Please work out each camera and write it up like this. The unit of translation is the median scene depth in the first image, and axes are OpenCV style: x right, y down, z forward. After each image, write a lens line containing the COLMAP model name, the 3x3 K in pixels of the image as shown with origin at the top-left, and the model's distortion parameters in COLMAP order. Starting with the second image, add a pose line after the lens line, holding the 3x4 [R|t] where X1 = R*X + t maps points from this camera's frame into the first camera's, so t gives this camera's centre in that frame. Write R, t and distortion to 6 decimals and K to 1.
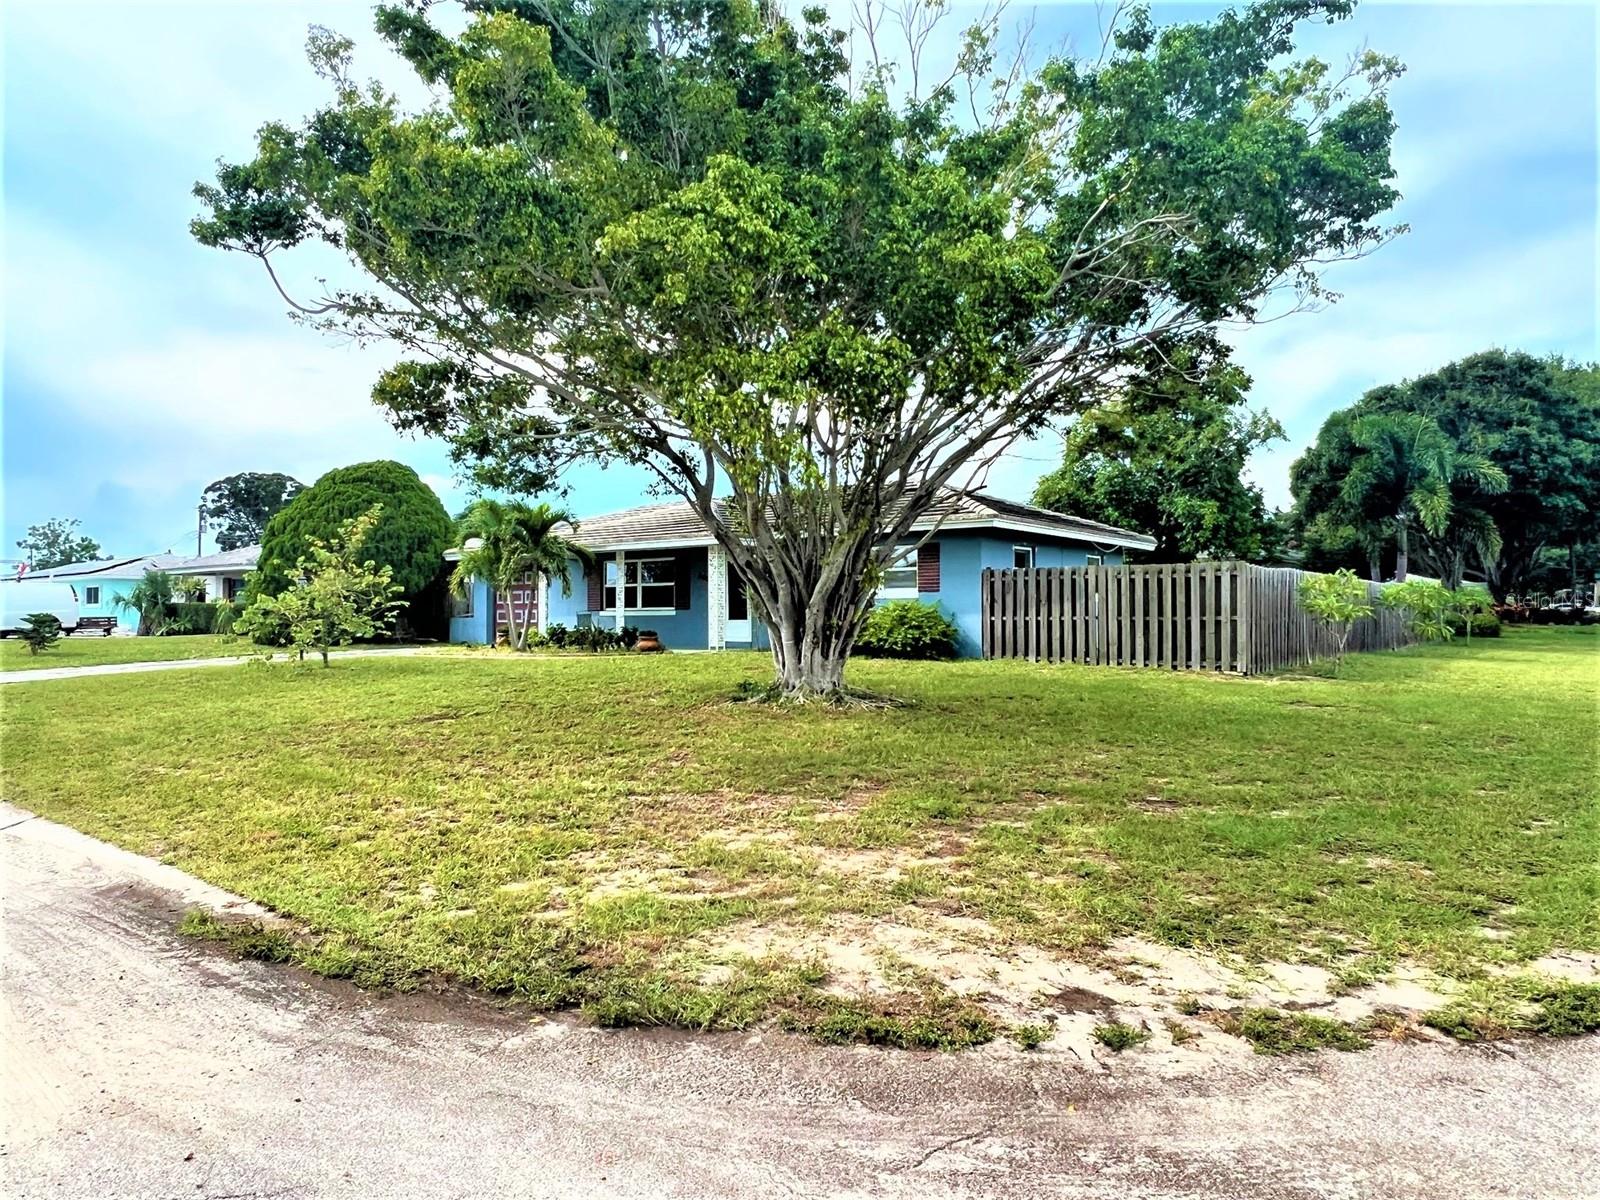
lens RADIAL K [[1065.4, 0, 800.7], [0, 1065.4, 604.2], [0, 0, 1]] dist [0.002231, -0.000021]
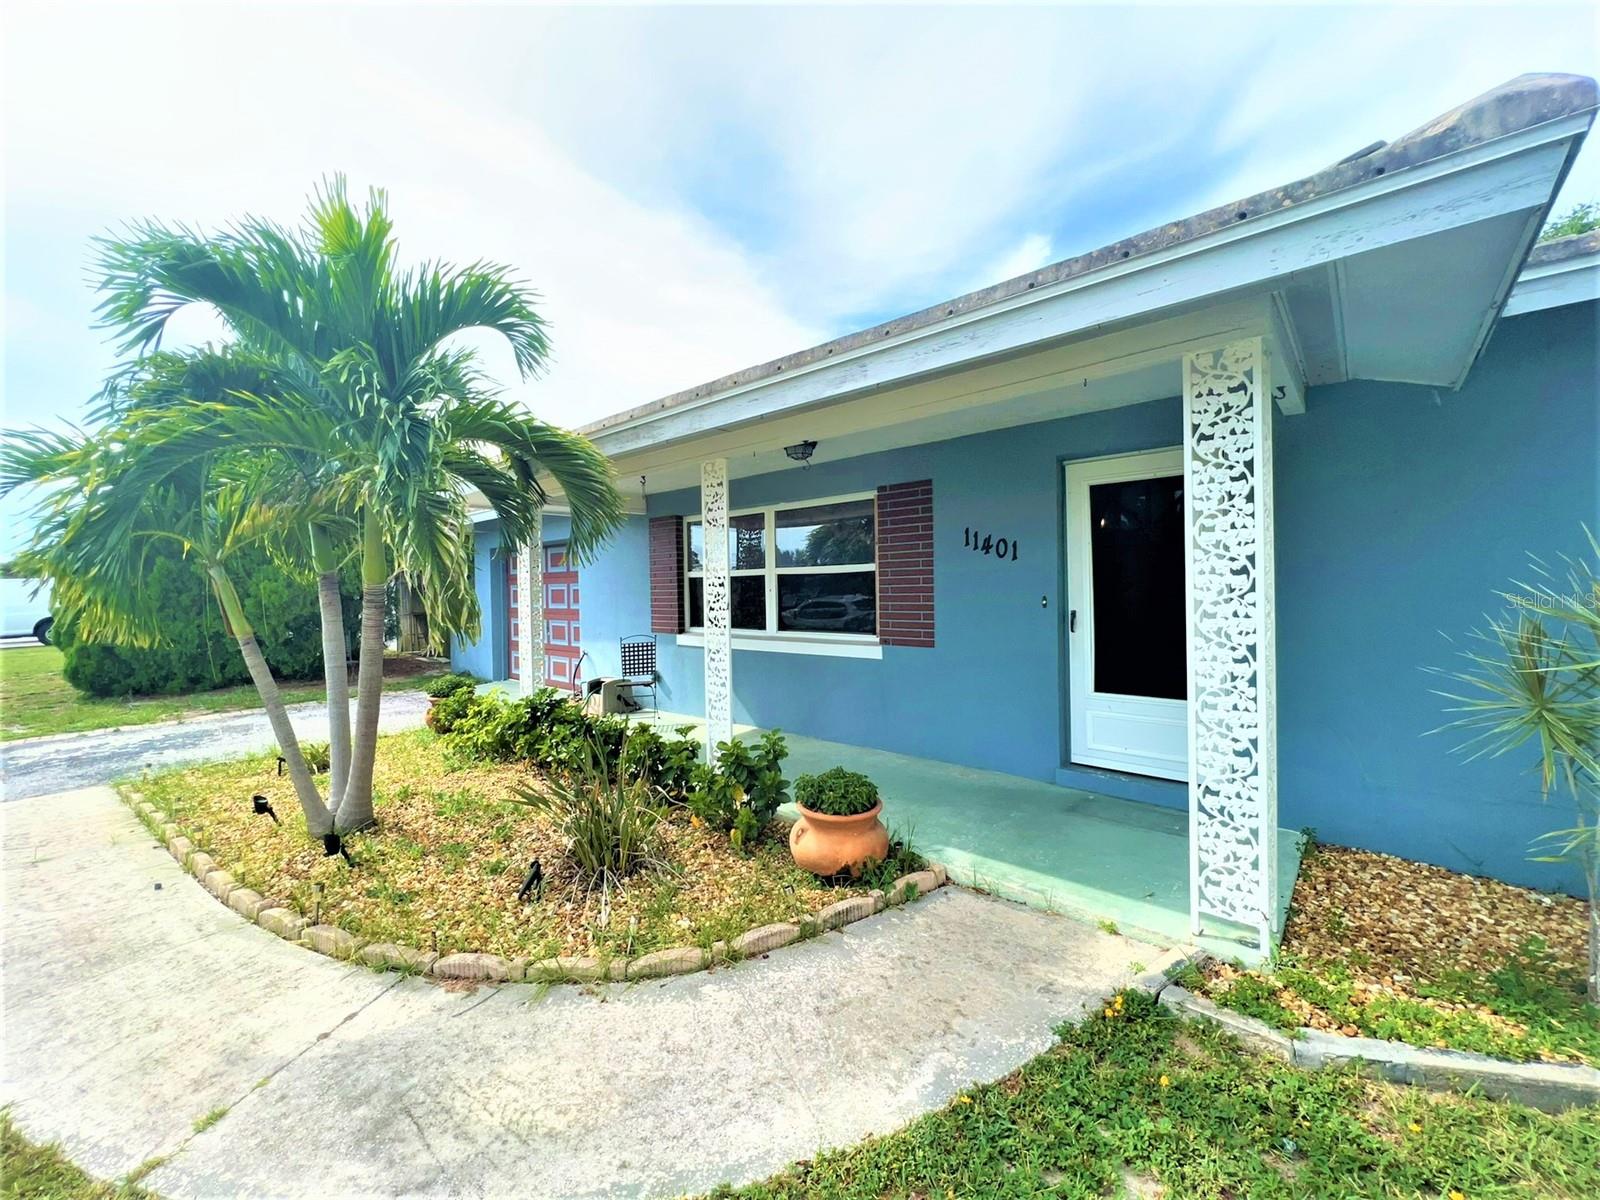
lens RADIAL K [[641.5, 0, 803.6], [0, 641.5, 598.6], [0, 0, 1]] dist [-0.000421, -0.000011]
pose [[0.998318, -0.012015, -0.056724, -0.137869], [0.013750, 0.999447, 0.030287, -0.016754], [0.056329, -0.031016, 0.997930, 0.839395]]
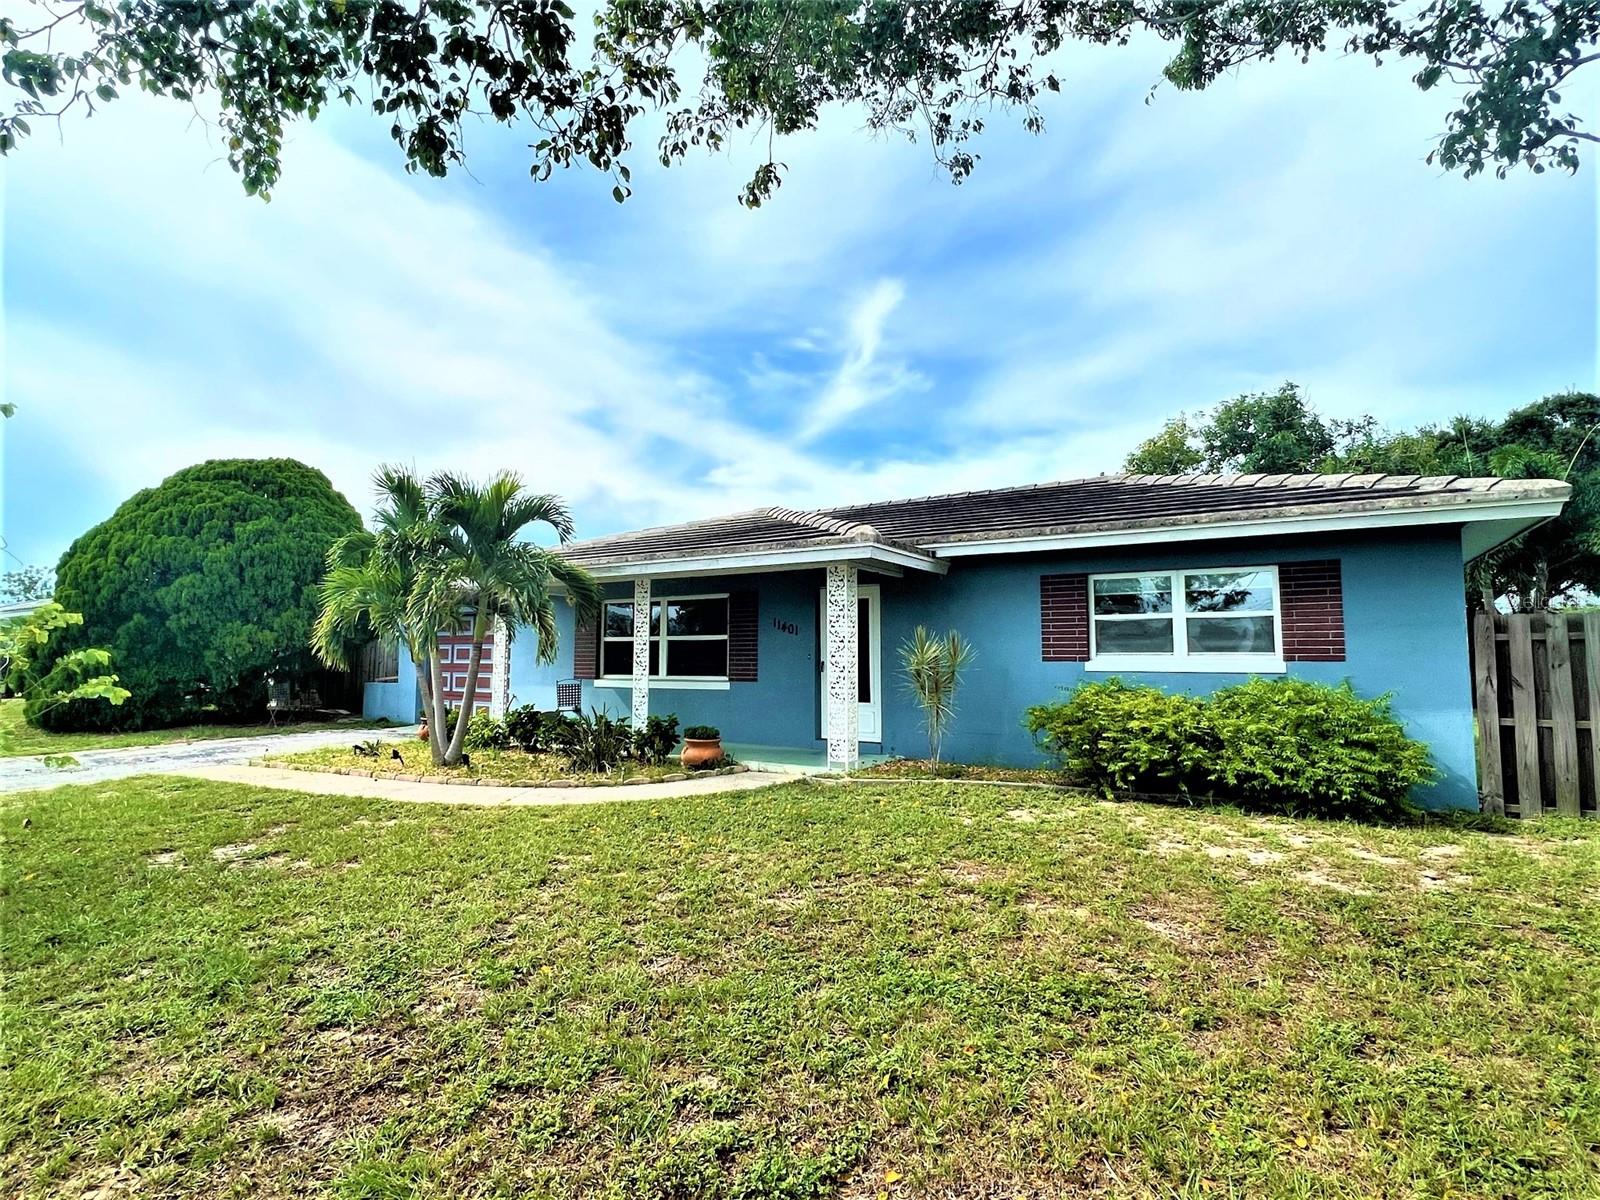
lens RADIAL K [[803.6, 0, 801.3], [0, 803.6, 592.8], [0, 0, 1]] dist [0.004505, -0.003700]
pose [[0.994112, 0.014088, 0.107440, -0.133728], [-0.006512, 0.997488, -0.070538, -0.013169], [-0.108163, 0.069423, 0.991706, 0.577218]]
